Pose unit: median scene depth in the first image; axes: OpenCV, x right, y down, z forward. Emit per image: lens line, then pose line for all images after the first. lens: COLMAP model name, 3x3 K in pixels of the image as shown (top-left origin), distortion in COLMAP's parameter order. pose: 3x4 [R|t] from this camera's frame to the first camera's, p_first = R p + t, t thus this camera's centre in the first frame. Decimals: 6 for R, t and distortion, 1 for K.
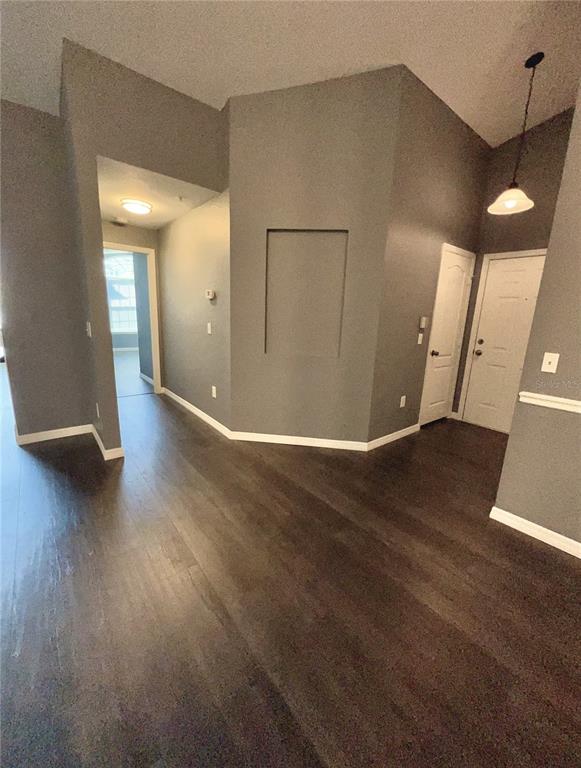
lens RADIAL K [[308.5, 0, 290.5], [0, 308.5, 384.0], [0, 0, 1]] dist [0.000511, 0.000067]
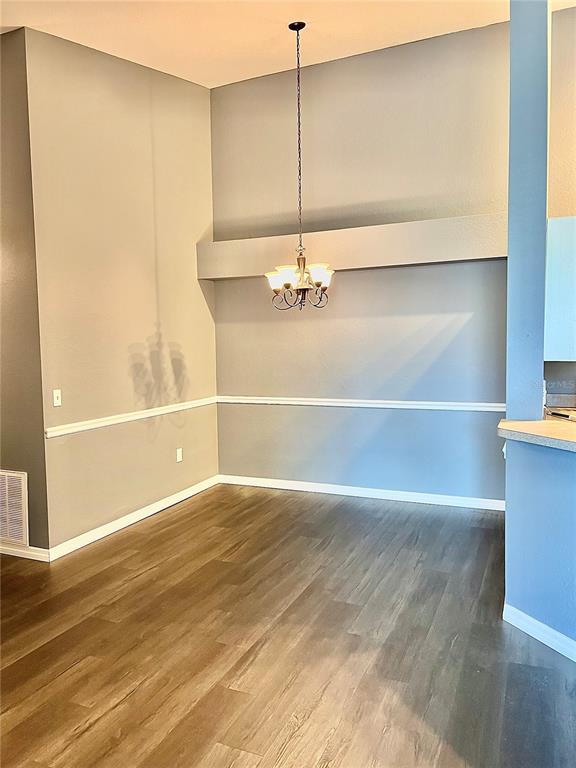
lens RADIAL K [[584.4, 0, 288.0], [0, 584.4, 384.0], [0, 0, 1]] dist [-0.000365, 0.000532]
pose [[-0.454075, -0.090249, 0.886381, -1.648733], [0.194546, 0.960807, 0.197489, -0.422751], [-0.869464, 0.262117, -0.418721, 1.254947]]
